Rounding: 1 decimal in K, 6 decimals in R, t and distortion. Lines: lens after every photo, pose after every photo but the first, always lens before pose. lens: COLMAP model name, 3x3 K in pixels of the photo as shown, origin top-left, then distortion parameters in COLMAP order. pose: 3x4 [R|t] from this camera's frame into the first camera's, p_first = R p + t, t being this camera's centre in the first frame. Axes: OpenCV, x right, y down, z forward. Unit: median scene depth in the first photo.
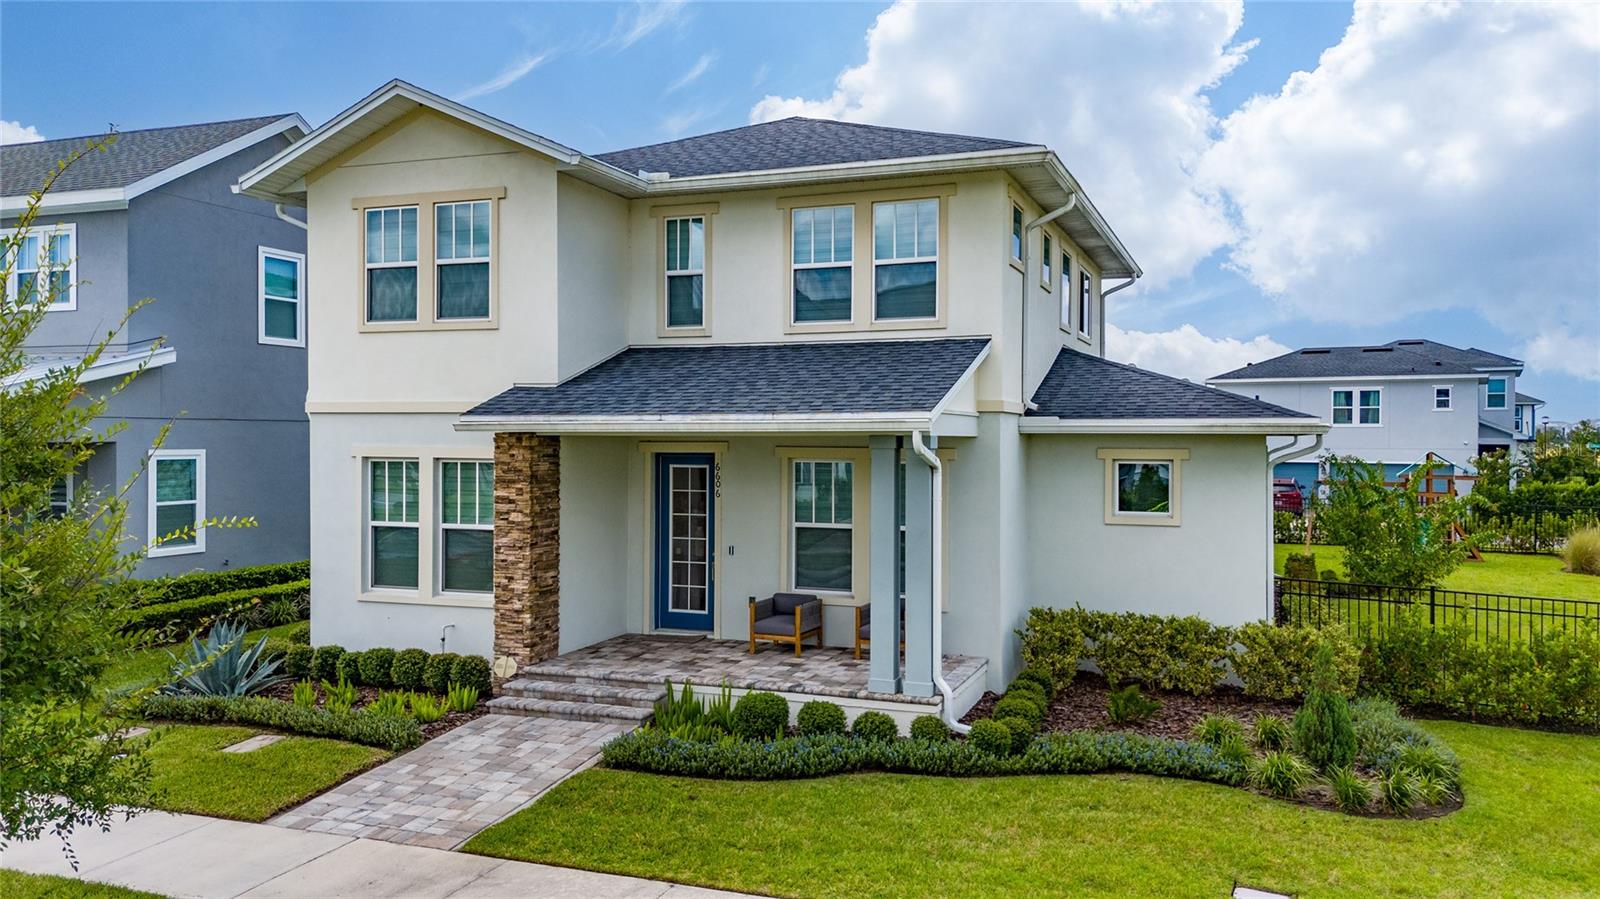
lens RADIAL K [[1210.1, 0, 794.5], [0, 1210.1, 448.4], [0, 0, 1]] dist [0.010857, 0.003389]
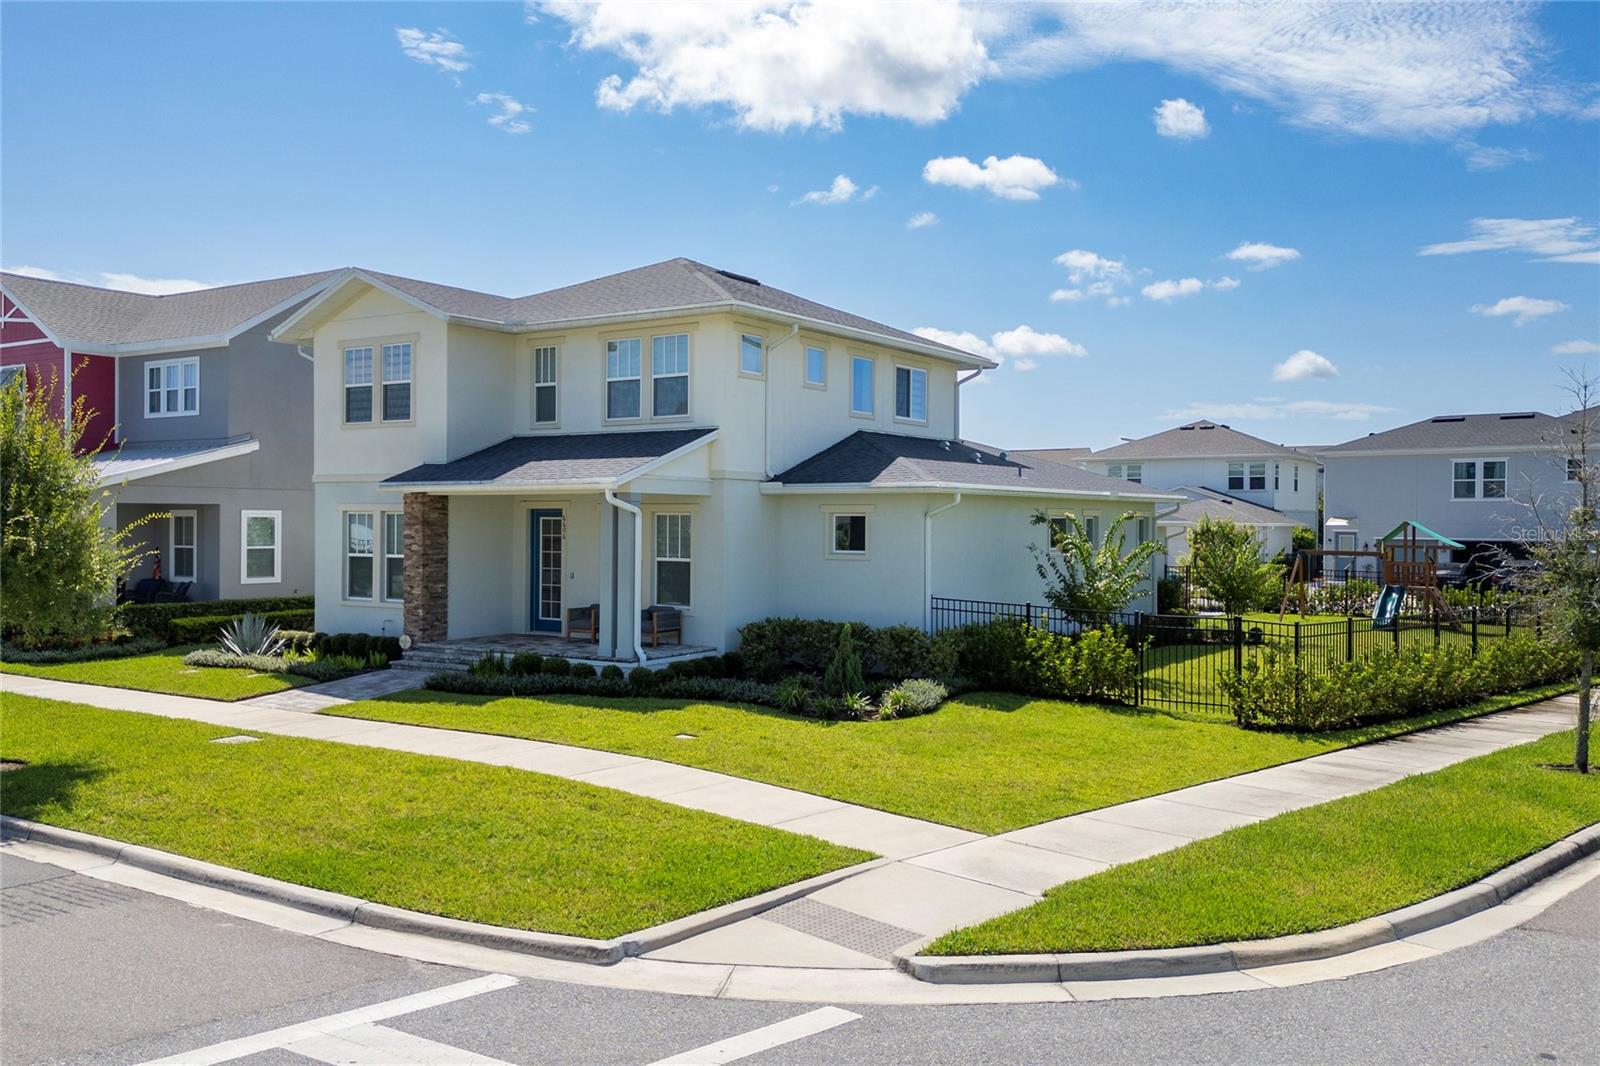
lens RADIAL K [[1377.1, 0, 692.1], [0, 1377.1, 529.9], [0, 0, 1]] dist [-0.000500, -0.003525]
pose [[0.964859, 0.003957, -0.262738, 0.549941], [-0.004966, 0.999983, -0.003176, 0.035650], [0.262721, 0.004369, 0.964862, -0.586816]]
